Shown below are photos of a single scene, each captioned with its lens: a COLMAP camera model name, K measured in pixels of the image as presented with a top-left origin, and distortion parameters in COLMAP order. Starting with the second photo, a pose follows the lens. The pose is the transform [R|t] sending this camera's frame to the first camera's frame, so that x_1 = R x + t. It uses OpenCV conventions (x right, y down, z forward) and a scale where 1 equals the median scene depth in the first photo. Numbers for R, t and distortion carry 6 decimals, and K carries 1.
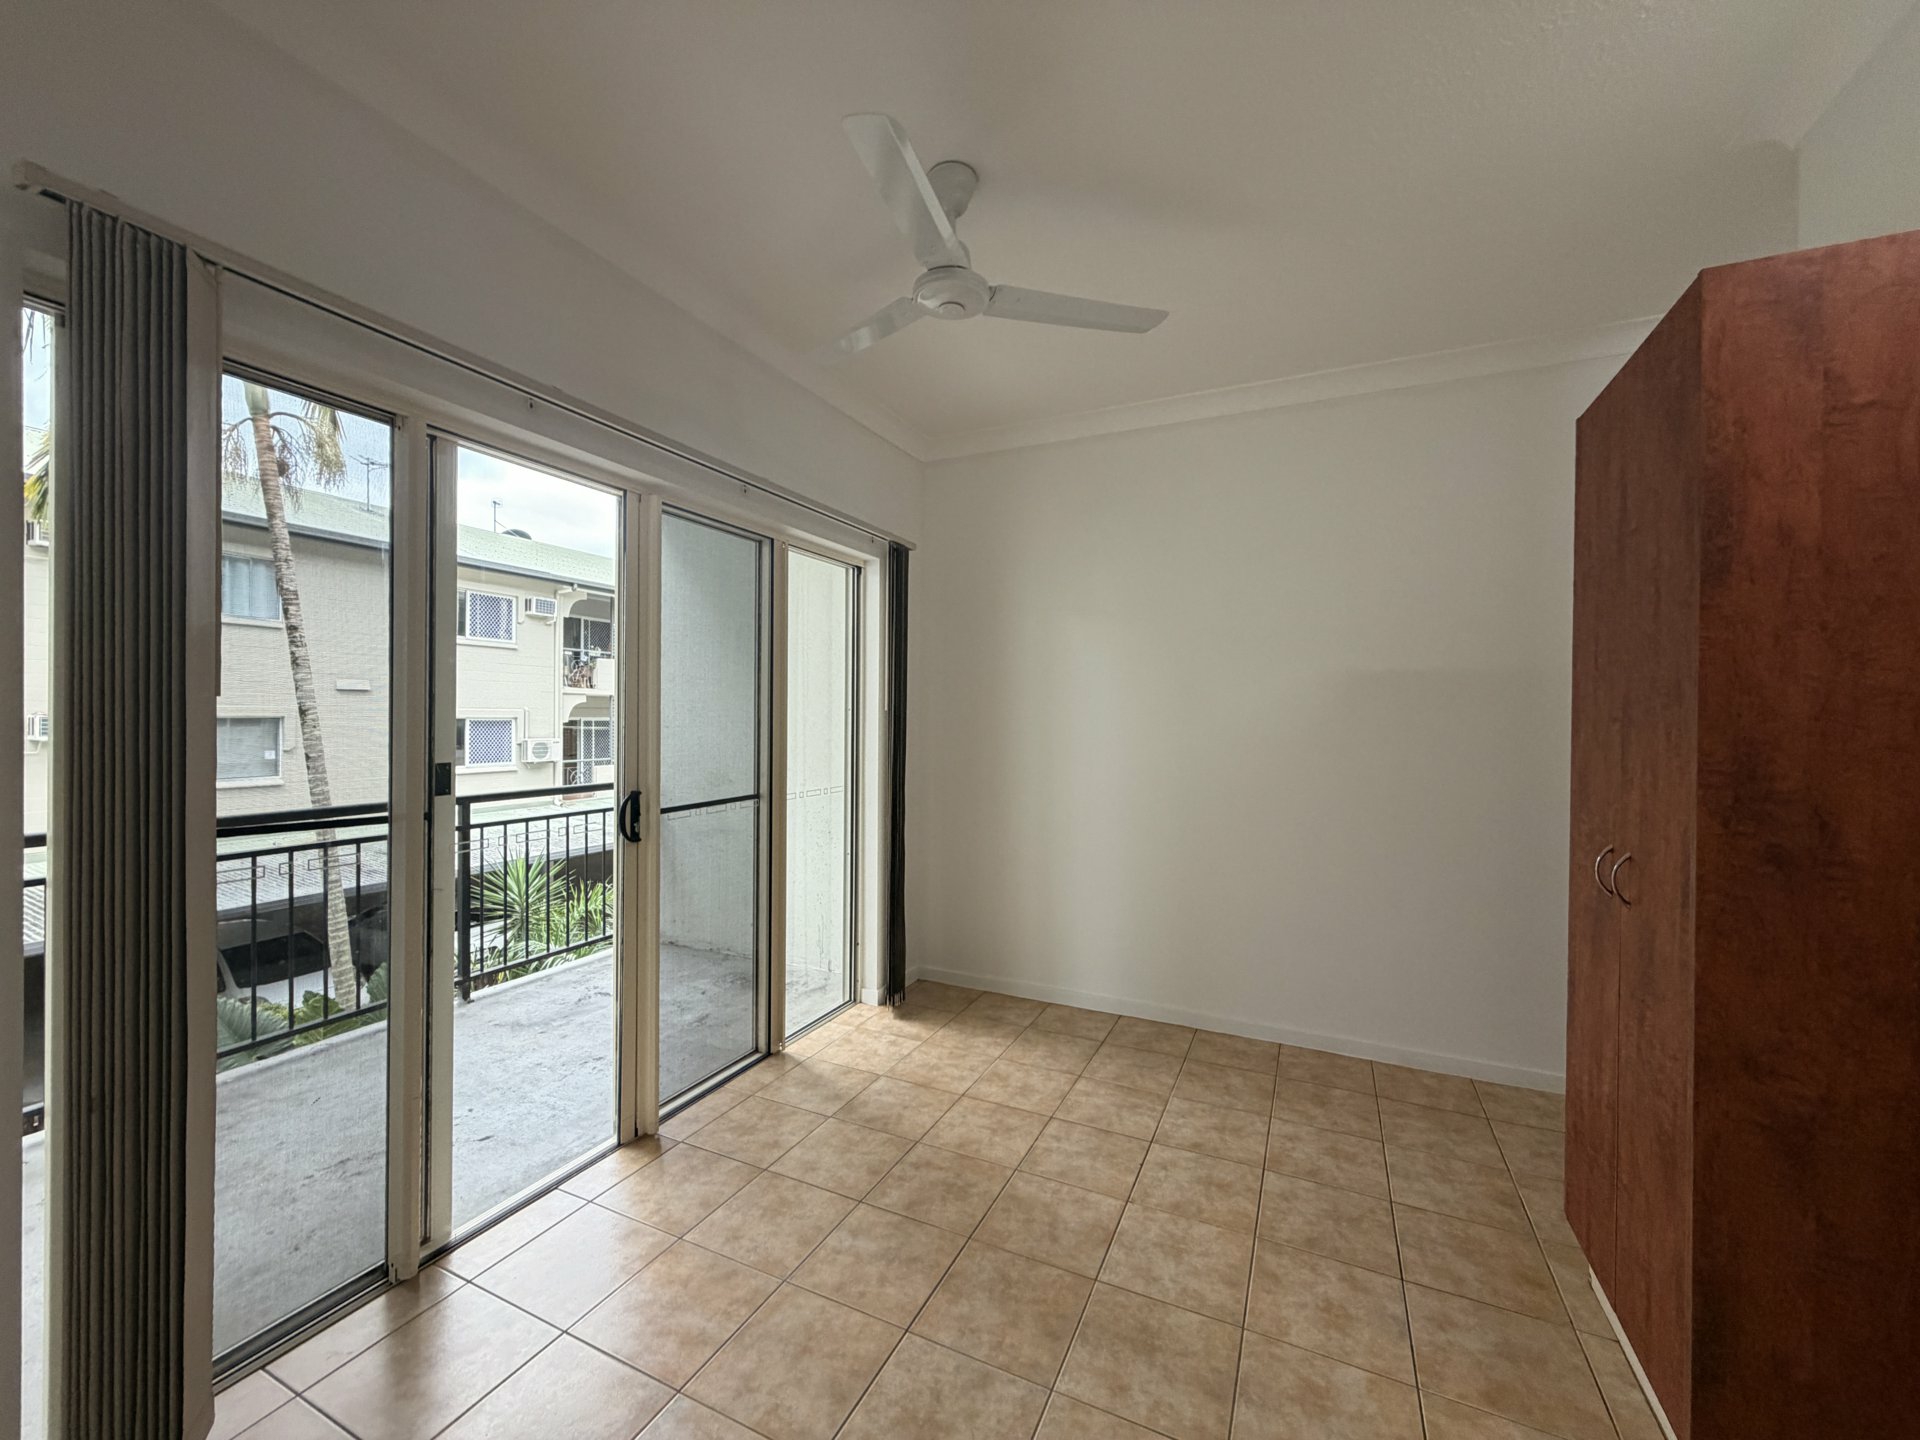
lens RADIAL K [[763.9, 0, 958.1], [0, 763.9, 722.2], [0, 0, 1]] dist [0.002335, -0.000011]
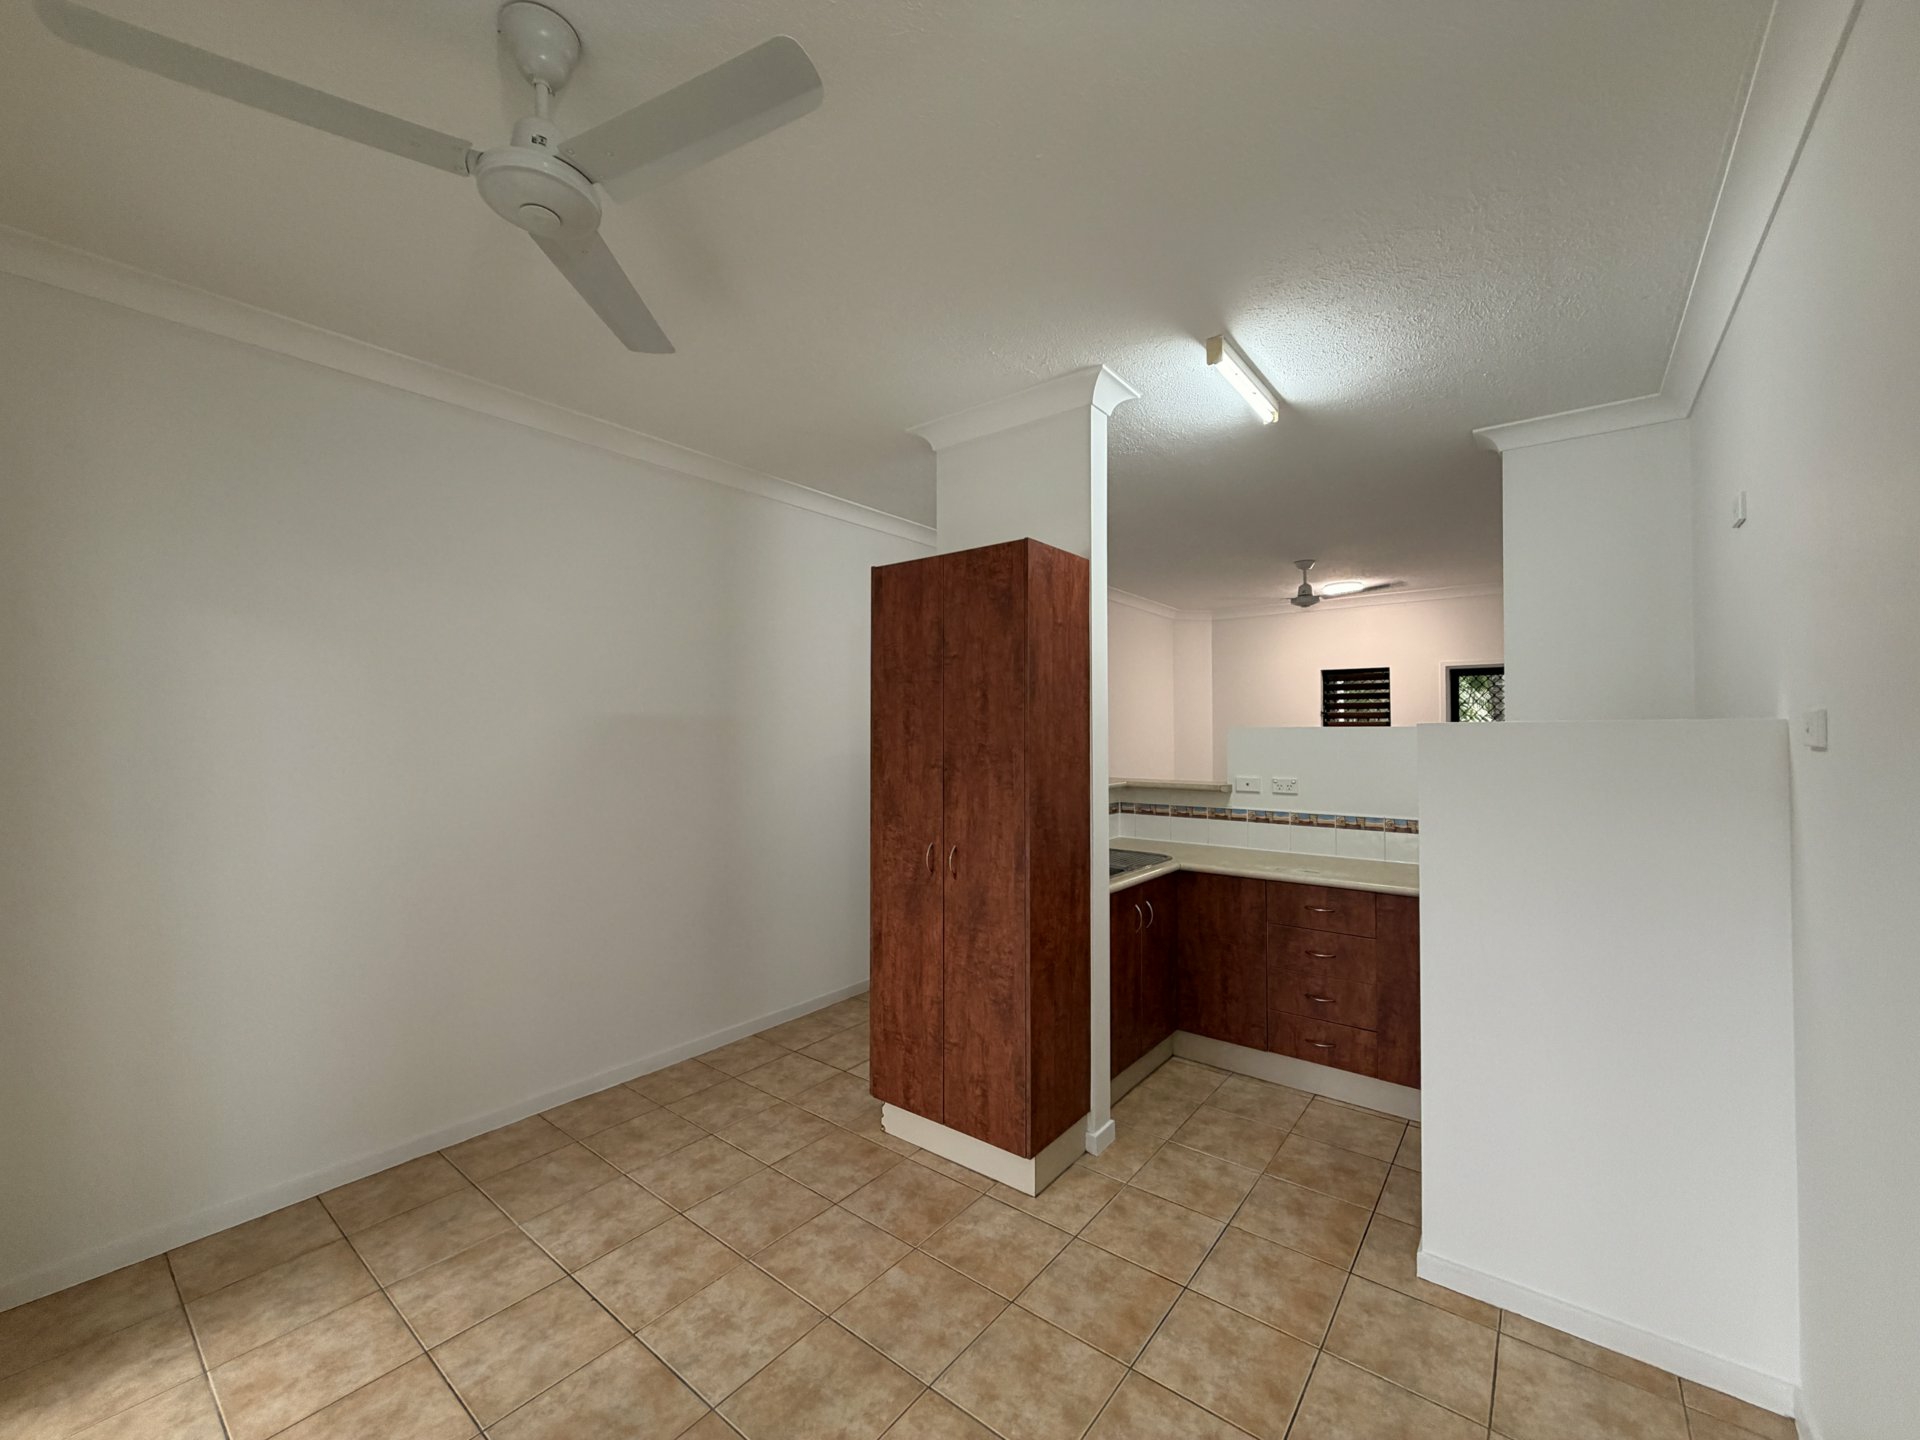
lens RADIAL K [[763.9, 0, 963.3], [0, 763.9, 722.4], [0, 0, 1]] dist [0.002335, -0.000011]
pose [[0.217535, 0.005769, 0.976036, -0.478959], [0.005383, 0.999960, -0.007110, -0.056286], [-0.976038, 0.006801, 0.217495, 0.377615]]
